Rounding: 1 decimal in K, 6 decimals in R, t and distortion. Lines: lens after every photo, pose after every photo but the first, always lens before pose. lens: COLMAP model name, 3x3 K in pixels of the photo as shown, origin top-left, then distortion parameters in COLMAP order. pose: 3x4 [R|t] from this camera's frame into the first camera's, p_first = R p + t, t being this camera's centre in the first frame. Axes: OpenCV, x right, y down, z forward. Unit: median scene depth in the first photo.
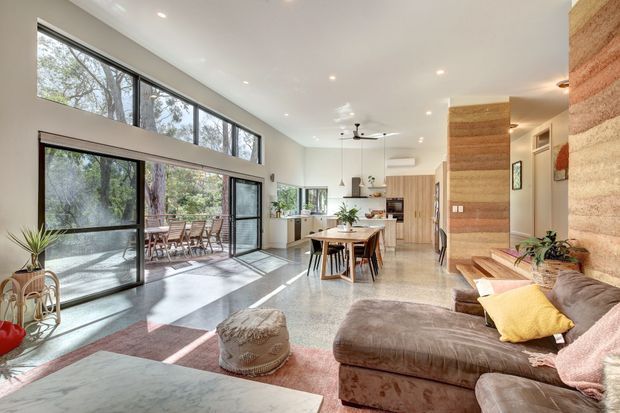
lens RADIAL K [[278.6, 0, 312.1], [0, 278.6, 207.2], [0, 0, 1]] dist [0.000629, -0.001660]
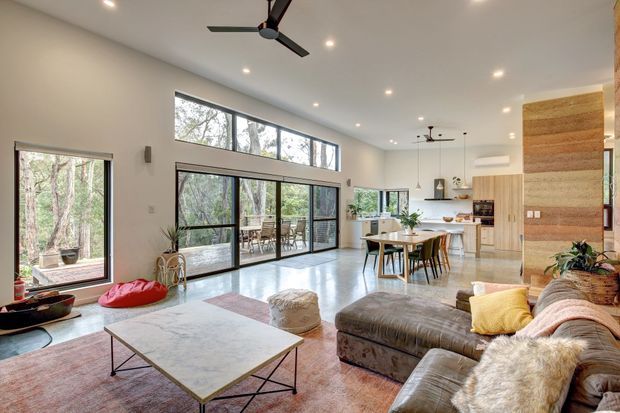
lens RADIAL K [[278.6, 0, 309.9], [0, 278.6, 207.0], [0, 0, 1]] dist [0.000629, -0.001660]
pose [[0.938161, 0.000796, -0.346197, 0.152783], [-0.001755, 0.999995, -0.002455, -0.014347], [0.346194, 0.002911, 0.938158, -0.115641]]
